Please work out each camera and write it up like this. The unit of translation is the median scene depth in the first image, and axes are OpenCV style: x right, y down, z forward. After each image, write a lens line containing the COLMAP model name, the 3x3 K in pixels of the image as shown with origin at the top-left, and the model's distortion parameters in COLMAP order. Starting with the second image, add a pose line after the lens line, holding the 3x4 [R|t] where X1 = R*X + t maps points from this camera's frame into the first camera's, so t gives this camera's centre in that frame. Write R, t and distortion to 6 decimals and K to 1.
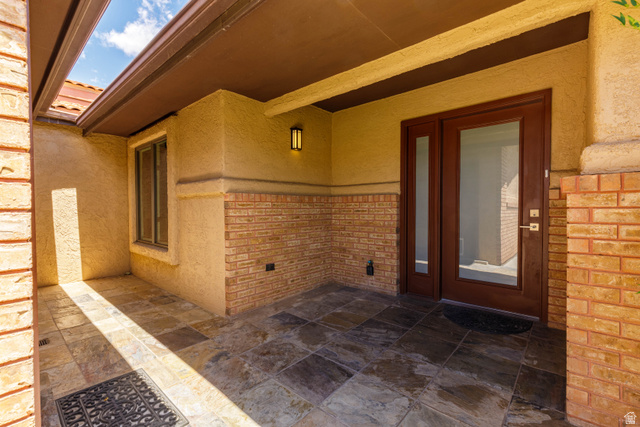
lens RADIAL K [[286.7, 0, 321.7], [0, 286.7, 212.4], [0, 0, 1]] dist [0.001101, 0.000209]
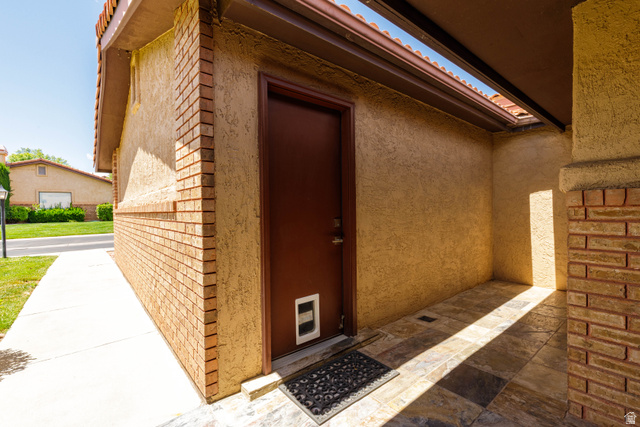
lens RADIAL K [[286.7, 0, 322.1], [0, 286.7, 212.2], [0, 0, 1]] dist [0.001101, 0.000209]
pose [[-0.155113, 0.014157, -0.987795, 0.292243], [-0.003640, 0.999882, 0.014902, -0.034006], [0.987890, 0.005907, -0.155043, 0.602698]]
